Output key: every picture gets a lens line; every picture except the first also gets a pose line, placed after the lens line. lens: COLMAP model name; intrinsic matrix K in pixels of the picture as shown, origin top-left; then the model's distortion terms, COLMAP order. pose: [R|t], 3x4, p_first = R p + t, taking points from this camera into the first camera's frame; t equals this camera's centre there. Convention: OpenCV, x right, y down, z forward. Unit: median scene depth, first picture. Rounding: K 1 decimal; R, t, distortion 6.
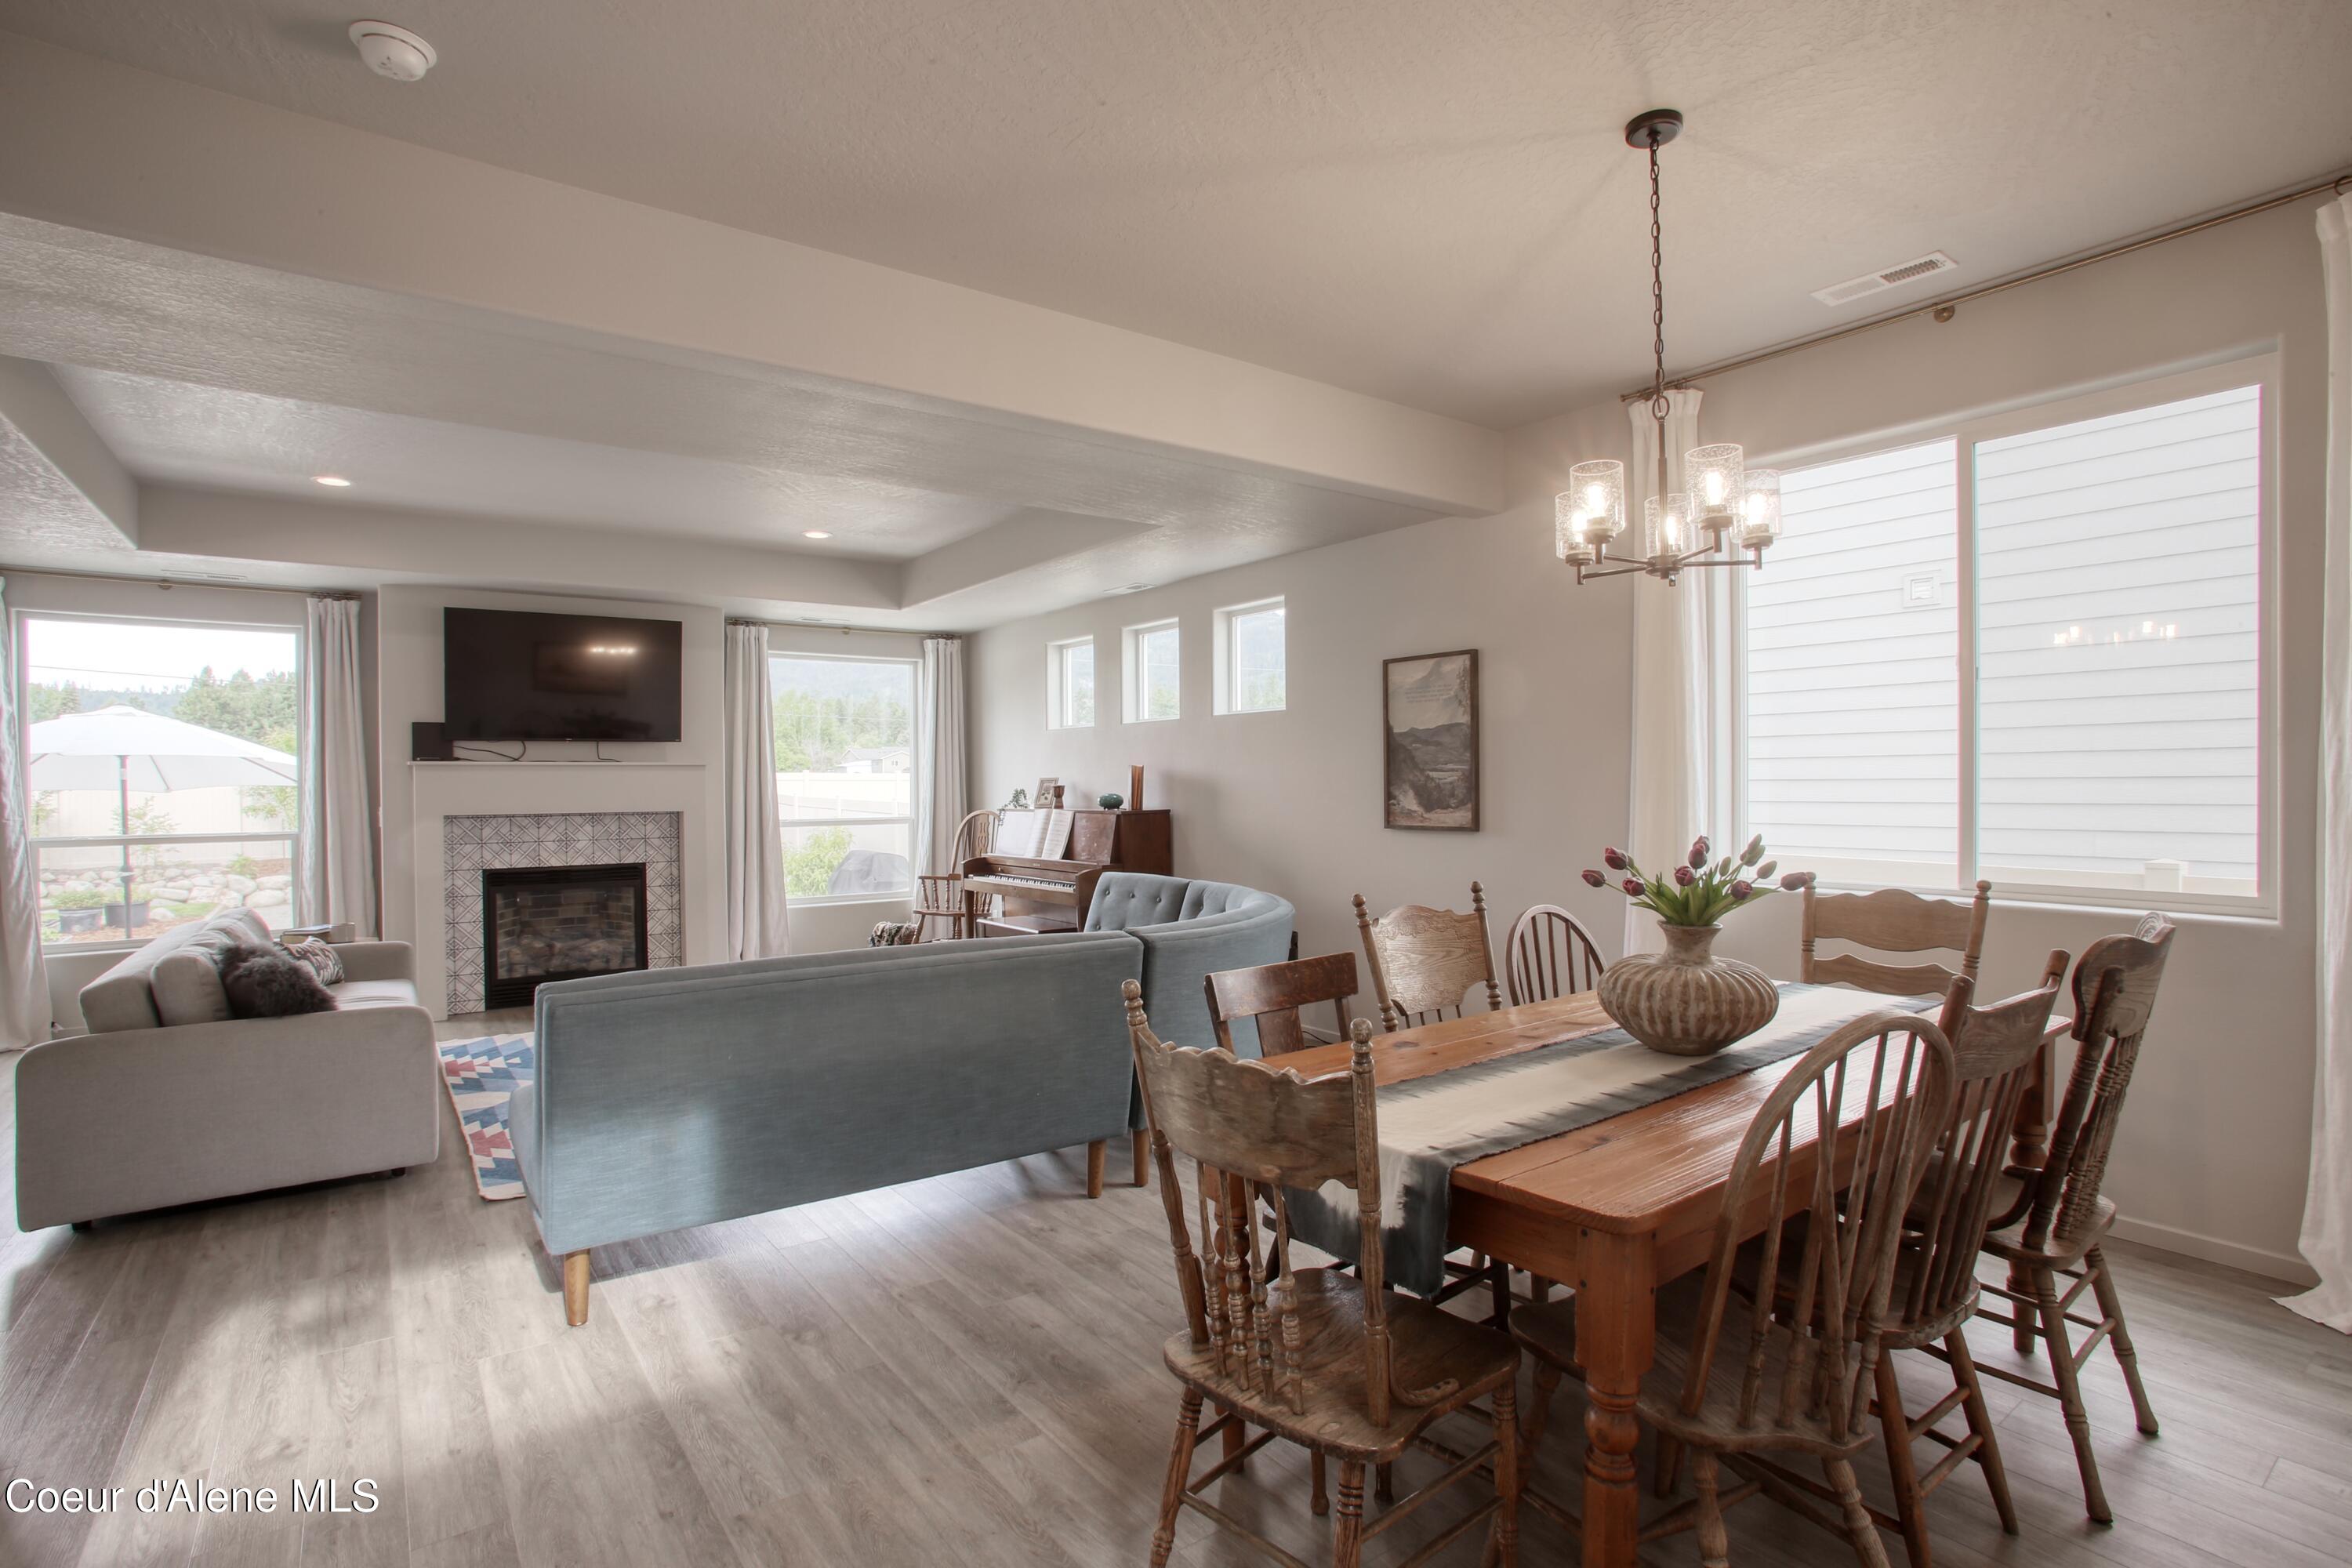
lens RADIAL K [[1142.6, 0, 1172.5], [0, 1142.6, 791.1], [0, 0, 1]] dist [-0.086477, 0.042298]
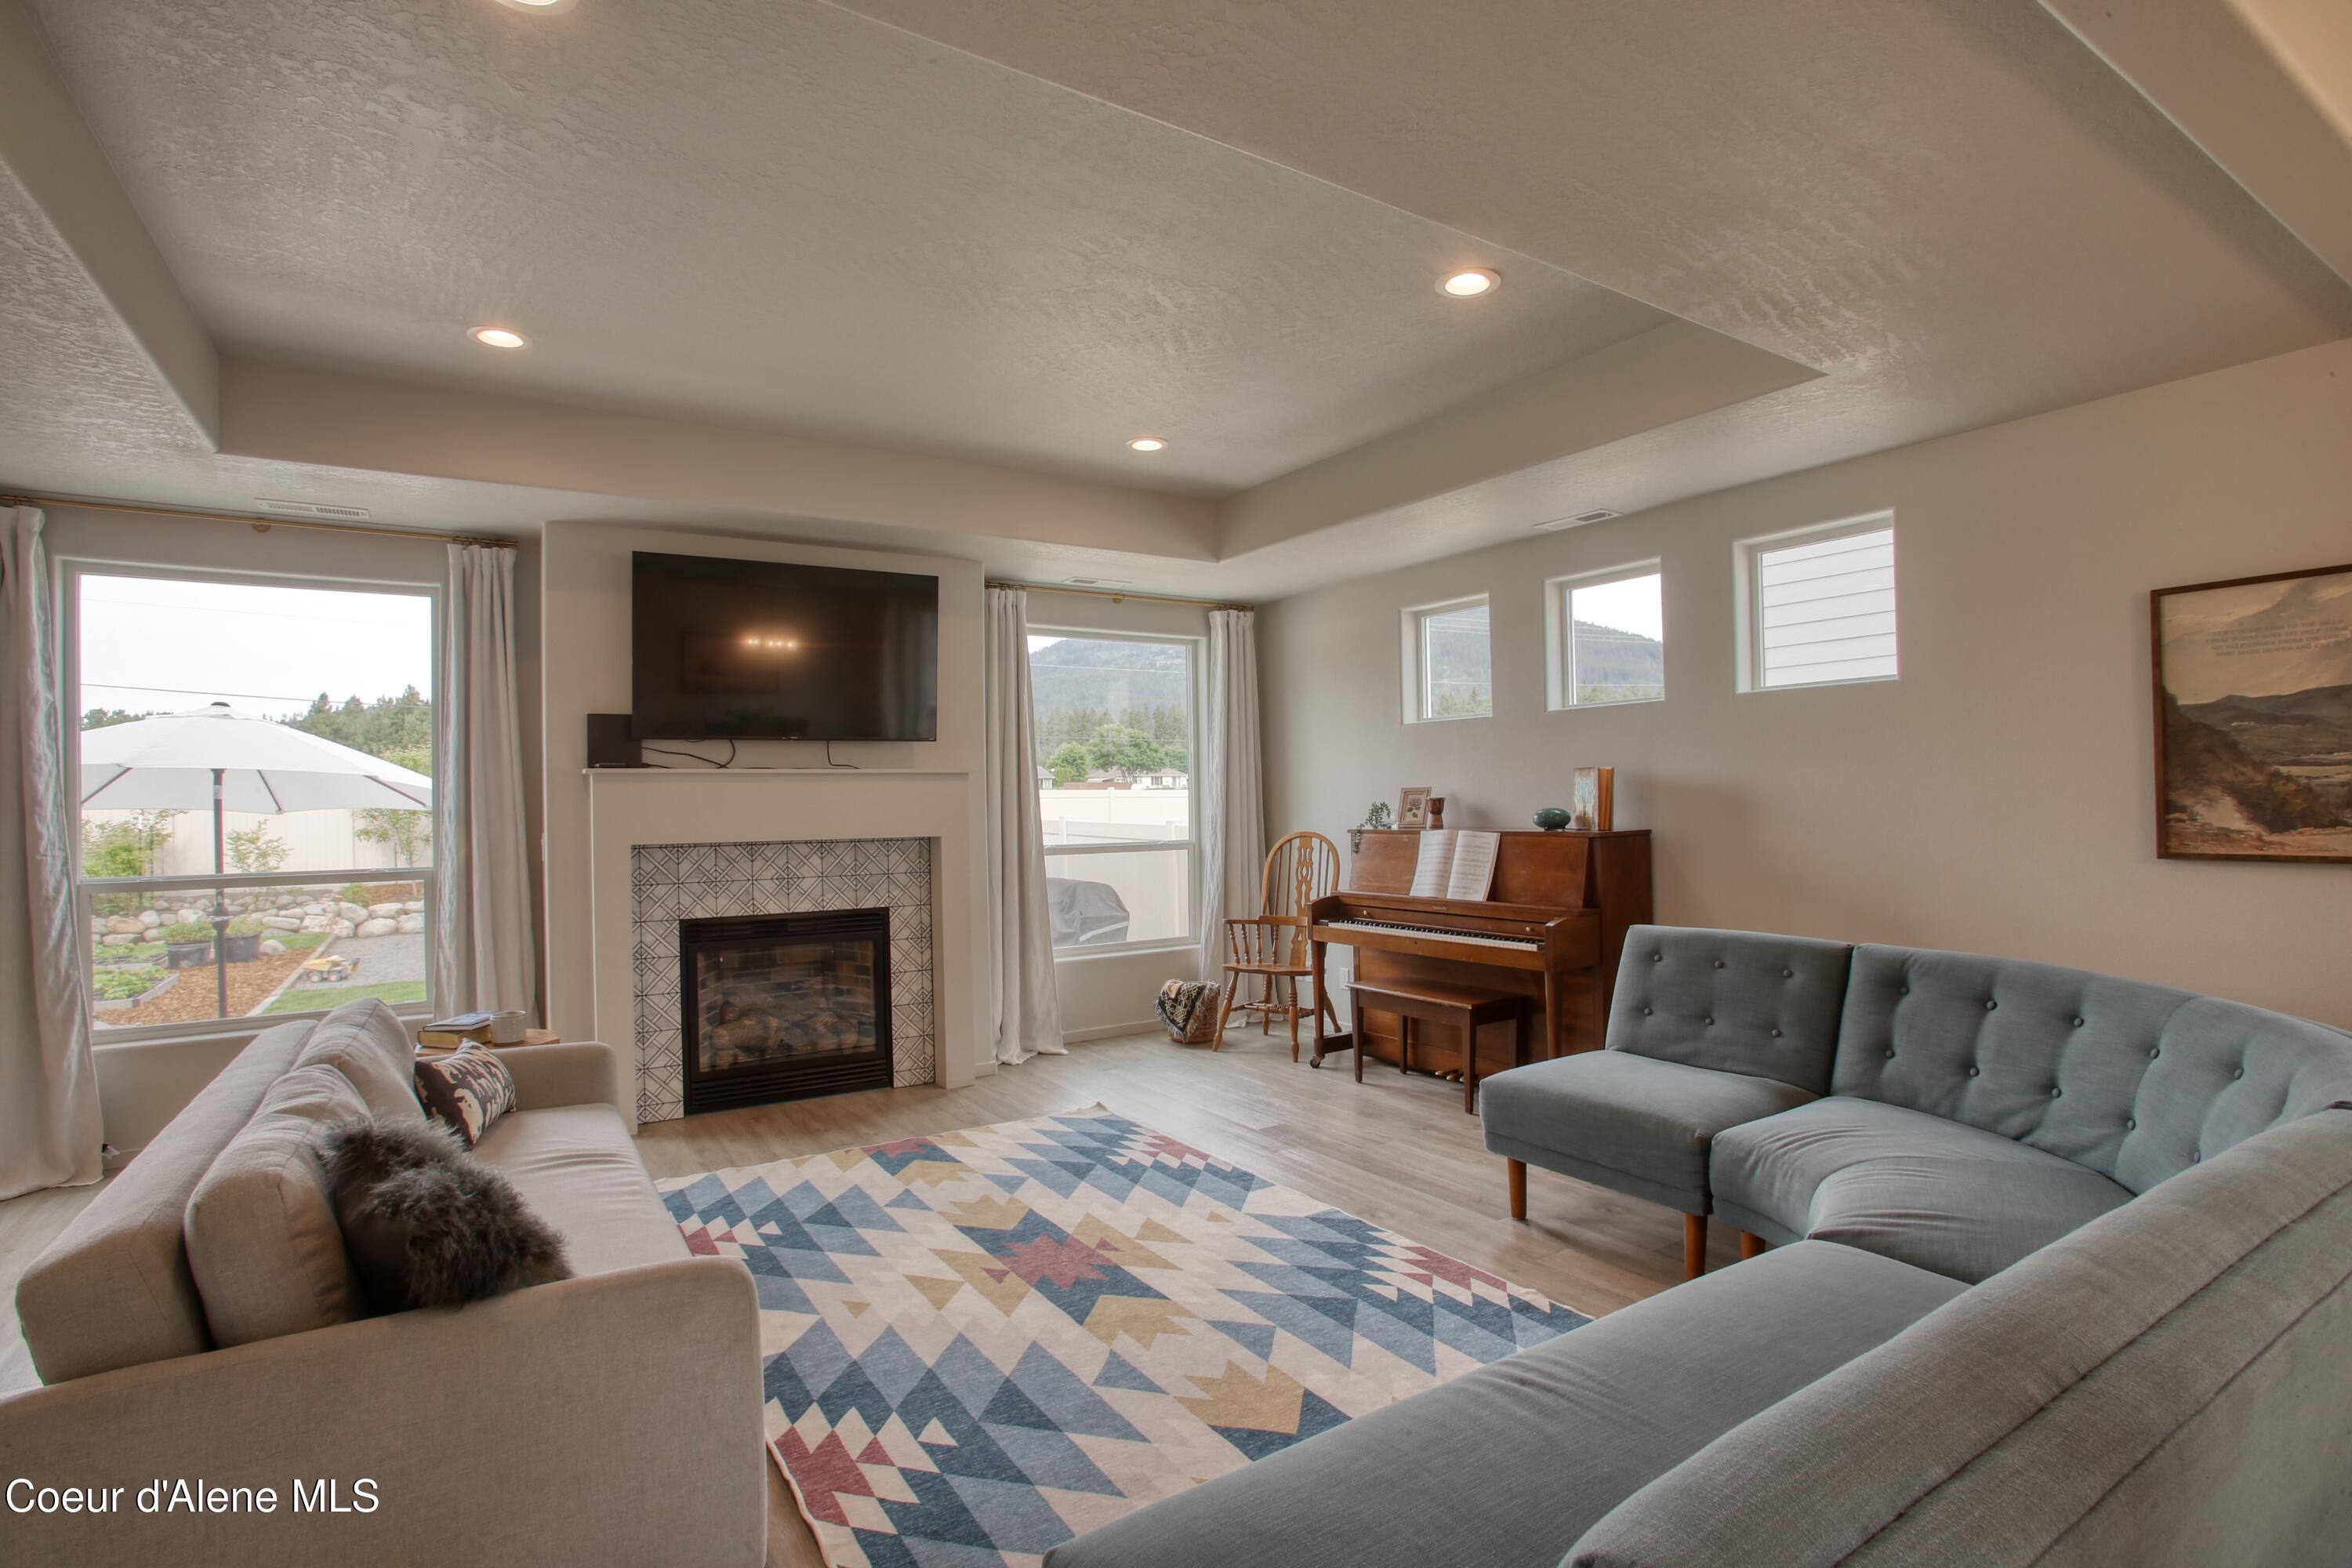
lens RADIAL K [[1142.6, 0, 1172.5], [0, 1142.6, 791.1], [0, 0, 1]] dist [-0.086477, 0.042298]
pose [[0.997918, -0.008034, -0.063988, -0.250527], [0.007096, 0.999864, -0.014871, 0.000529], [0.064099, 0.014386, 0.997840, 0.288647]]
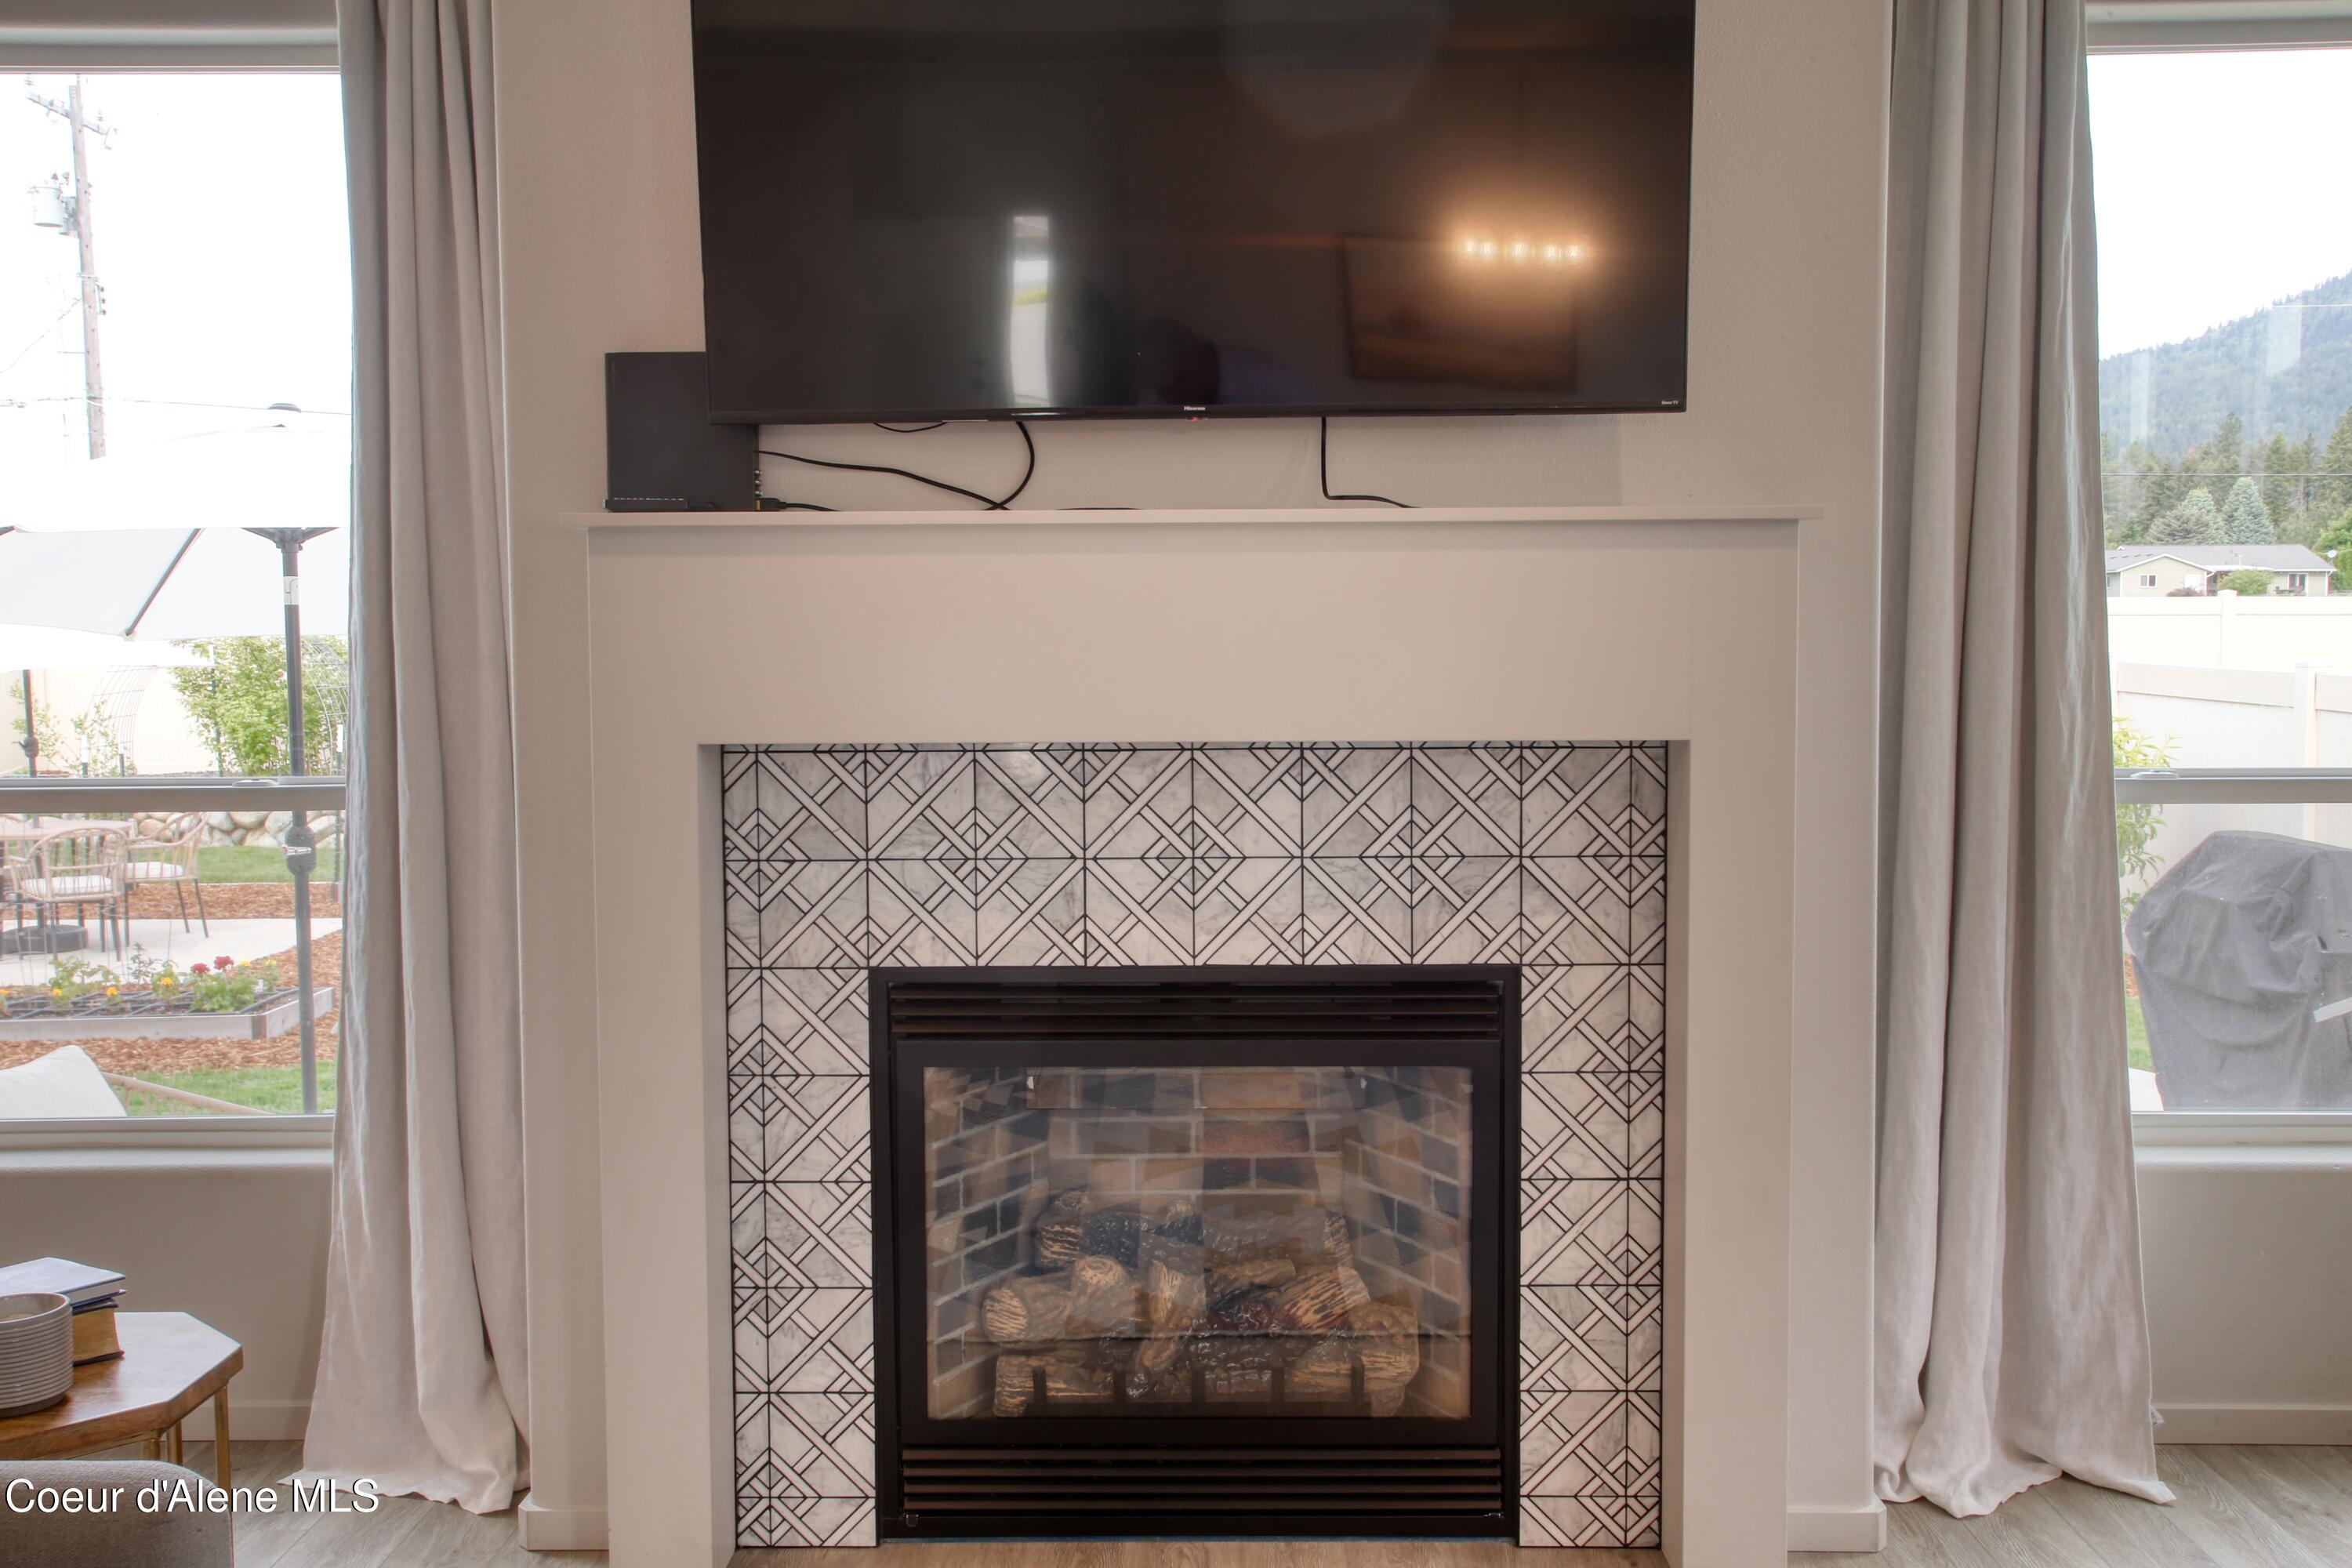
lens RADIAL K [[2201.6, 0, 1178.7], [0, 2201.6, 812.3], [0, 0, 1]] dist [-0.007285, 0.107087]
pose [[0.798458, 0.051501, -0.599844, -0.277568], [-0.004705, 0.996838, 0.079322, -0.001006], [0.602032, -0.060513, 0.796175, 0.648008]]
